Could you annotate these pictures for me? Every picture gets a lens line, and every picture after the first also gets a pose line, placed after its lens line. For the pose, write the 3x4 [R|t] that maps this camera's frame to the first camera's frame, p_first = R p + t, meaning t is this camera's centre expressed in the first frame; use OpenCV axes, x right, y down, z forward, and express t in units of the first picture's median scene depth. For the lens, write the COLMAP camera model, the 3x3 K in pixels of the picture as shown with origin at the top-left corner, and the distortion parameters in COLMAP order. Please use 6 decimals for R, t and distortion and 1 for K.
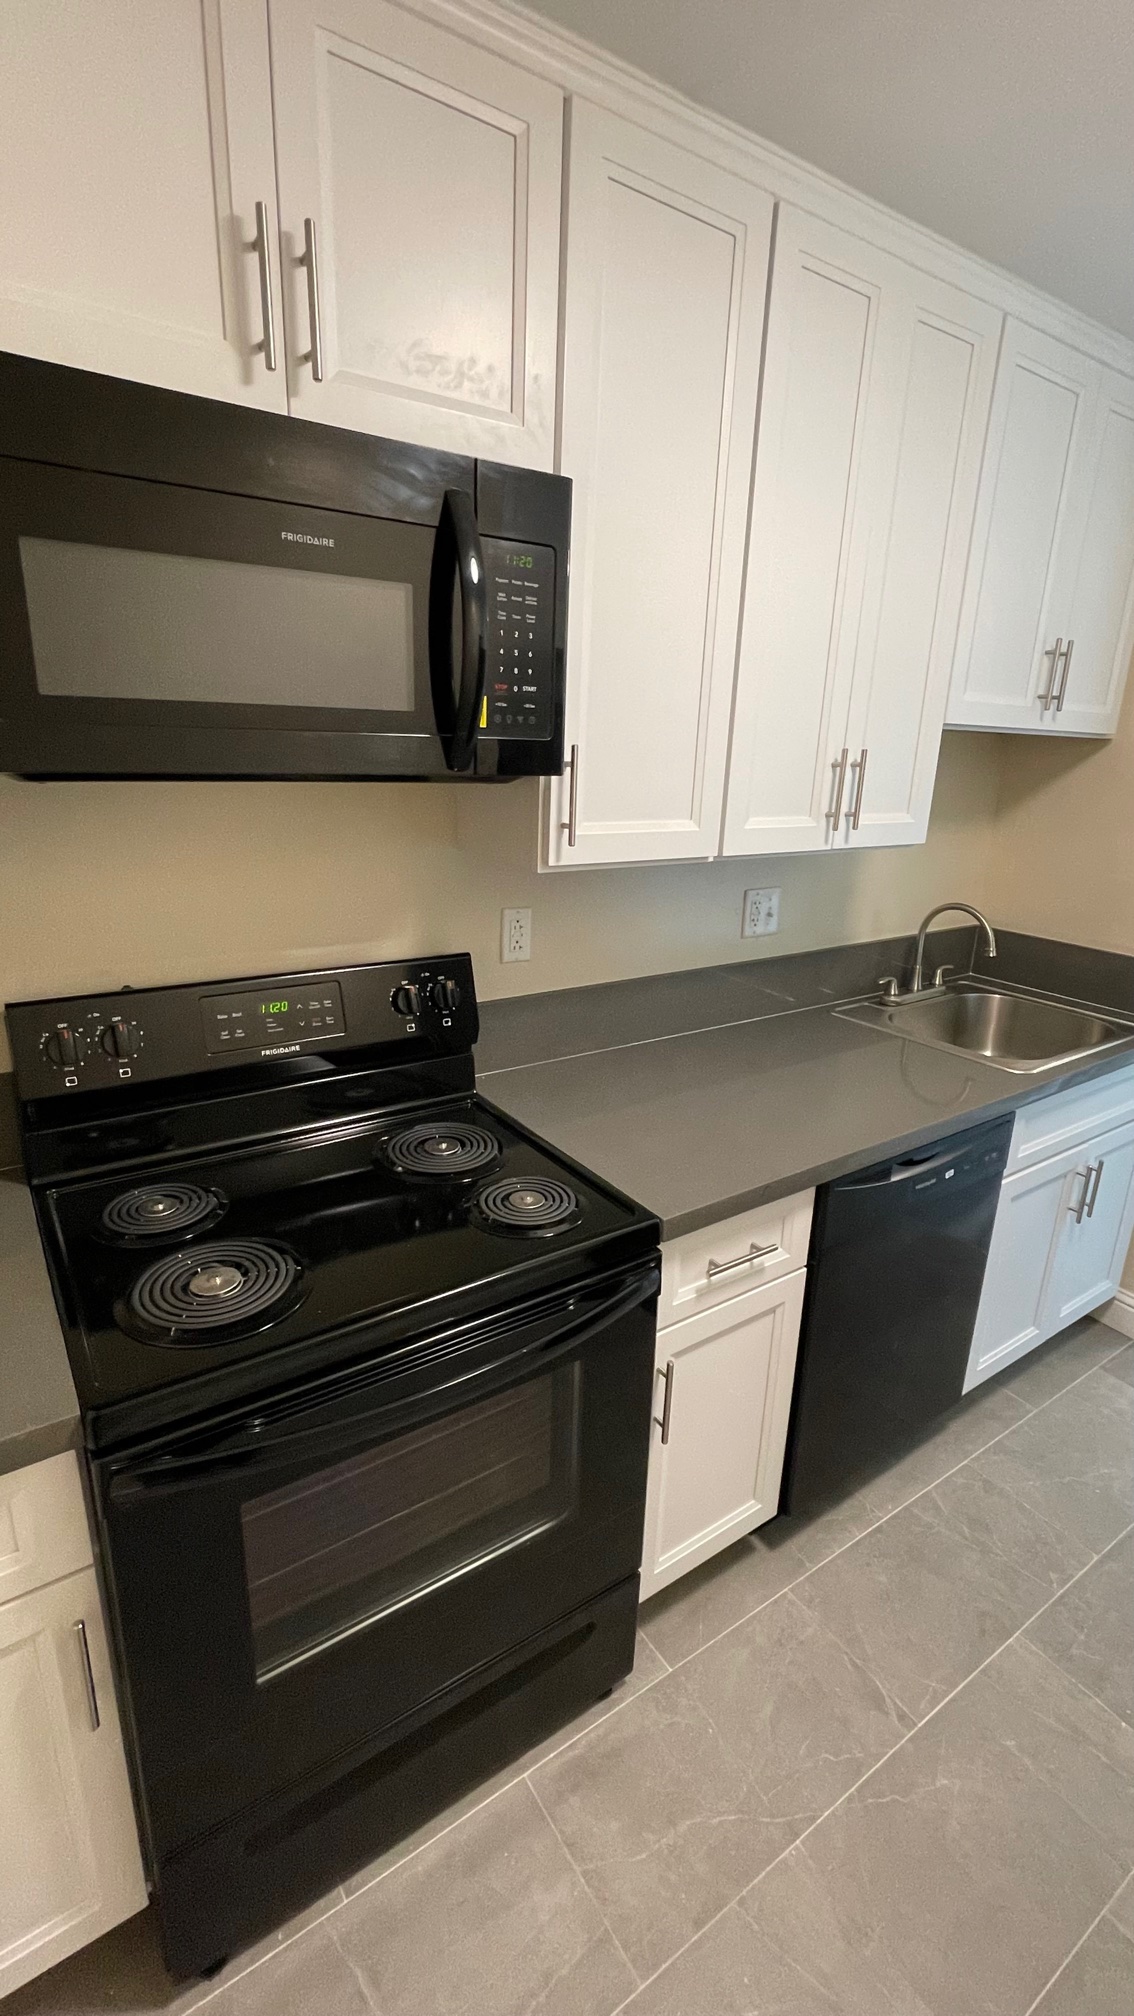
lens RADIAL K [[895.6, 0, 568.7], [0, 895.6, 1009.9], [0, 0, 1]] dist [-0.006923, 0.000715]
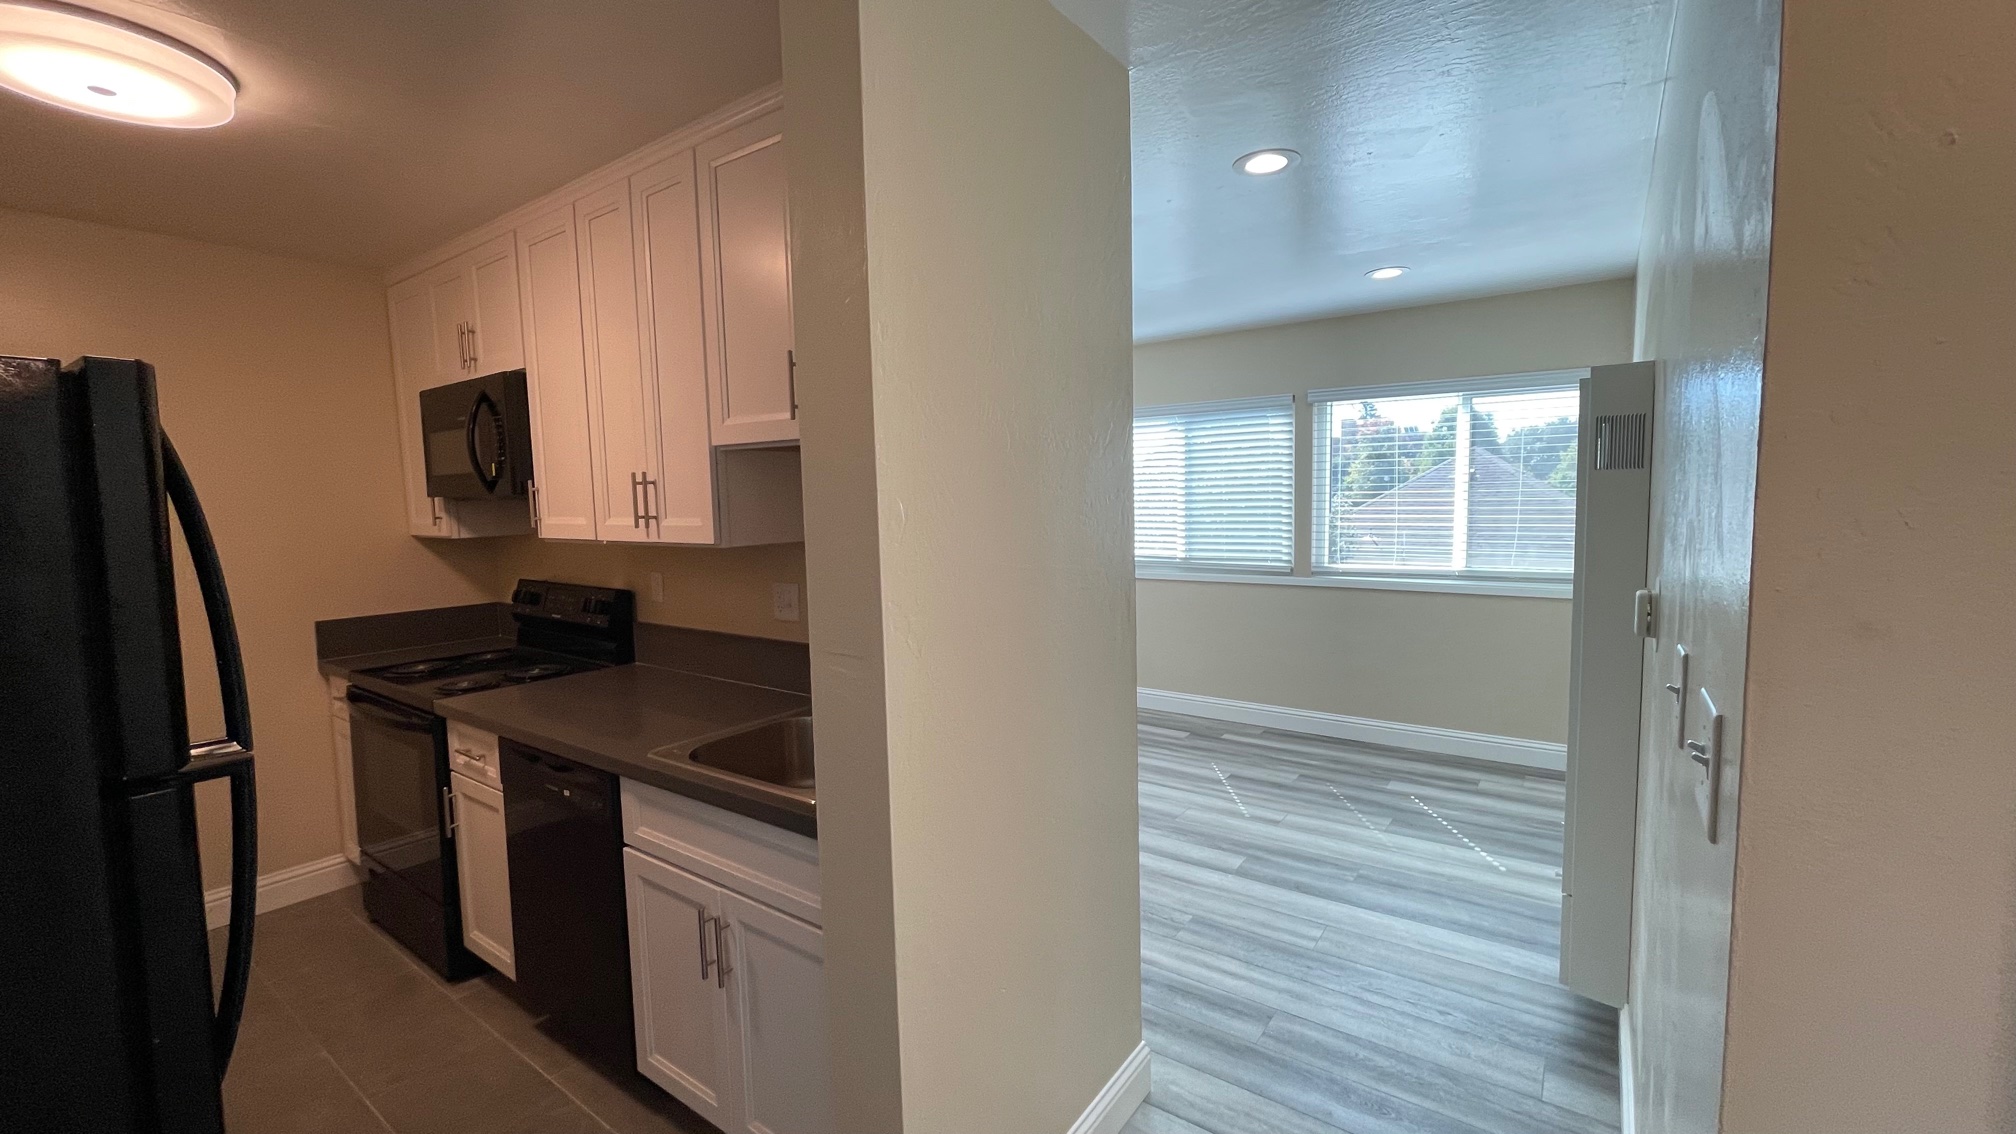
lens RADIAL K [[816.7, 0, 1004.8], [0, 816.7, 561.8], [0, 0, 1]] dist [-0.006179, 0.002920]
pose [[0.337579, 0.037926, -0.940533, 1.506059], [-0.248744, 0.967264, -0.050276, -0.199493], [0.907837, 0.250924, 0.335961, 0.967594]]
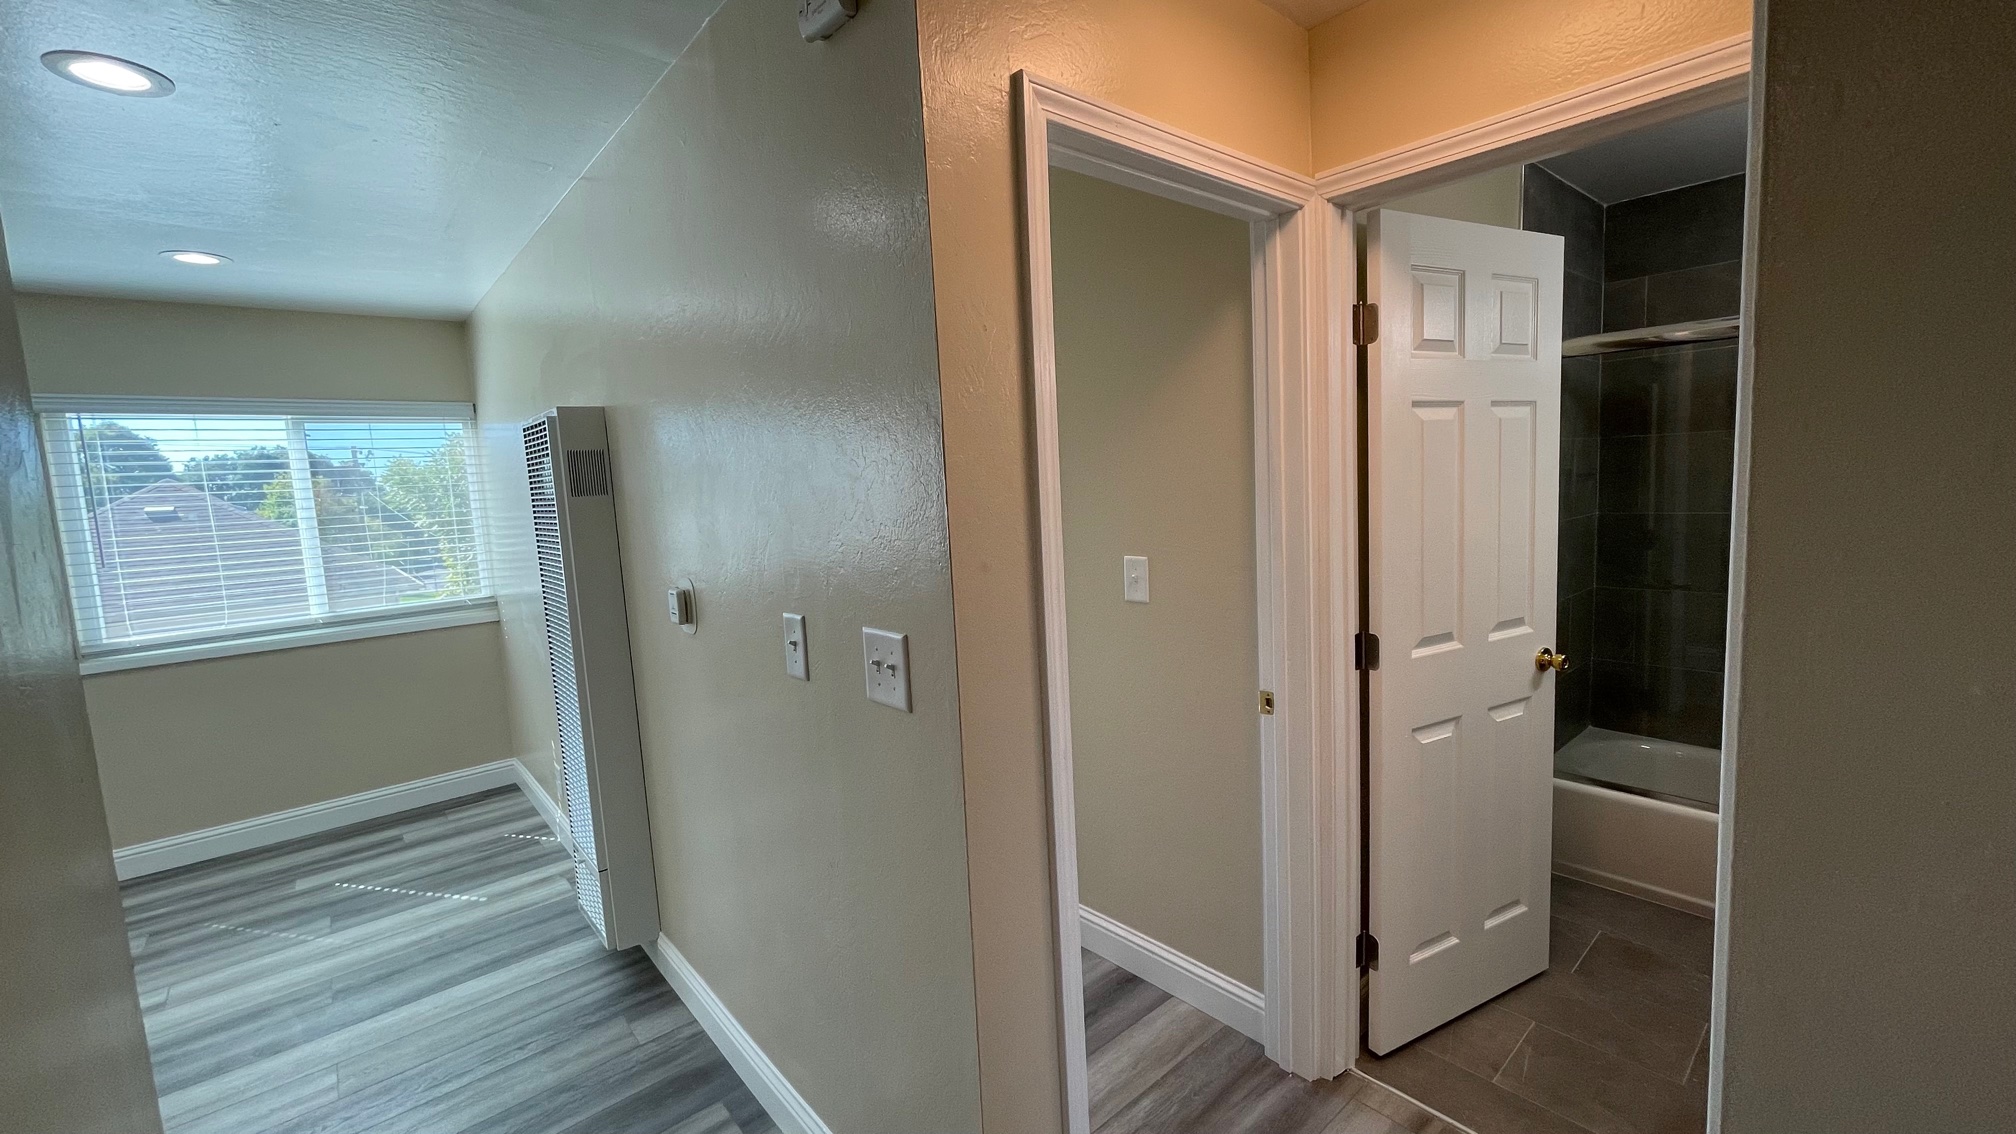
lens RADIAL K [[816.7, 0, 1012.1], [0, 816.7, 563.0], [0, 0, 1]] dist [-0.006179, 0.002920]
pose [[0.989341, -0.100240, 0.105625, 1.278711], [0.119033, 0.974525, -0.190084, -0.155498], [-0.083881, 0.200631, 0.976069, 0.773145]]
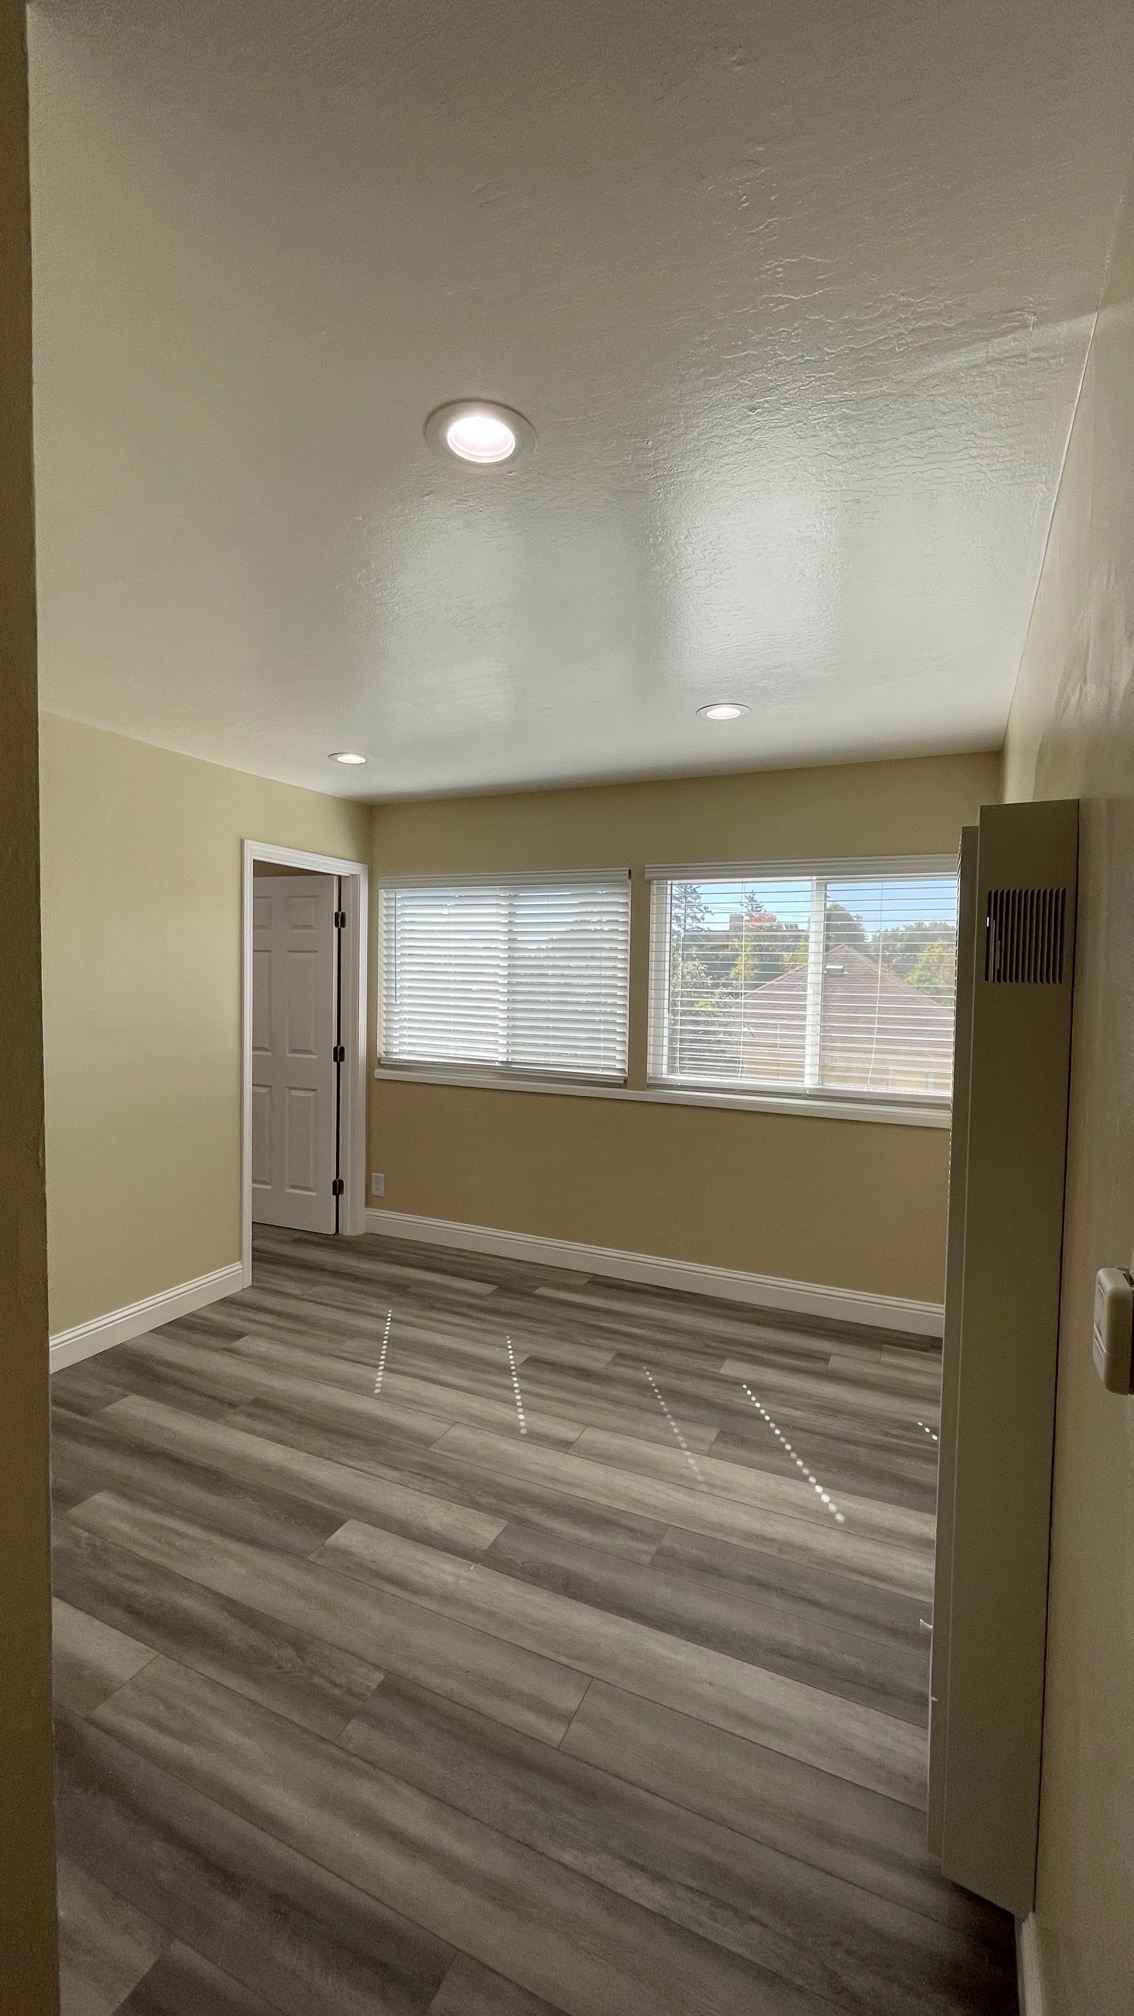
lens RADIAL K [[816.7, 0, 565.7], [0, 816.7, 1006.6], [0, 0, 1]] dist [-0.006179, 0.002920]
pose [[0.510433, 0.010323, -0.859855, 1.139602], [-0.255929, 0.956439, -0.140443, -0.370981], [0.820950, 0.291749, 0.490841, 1.424482]]
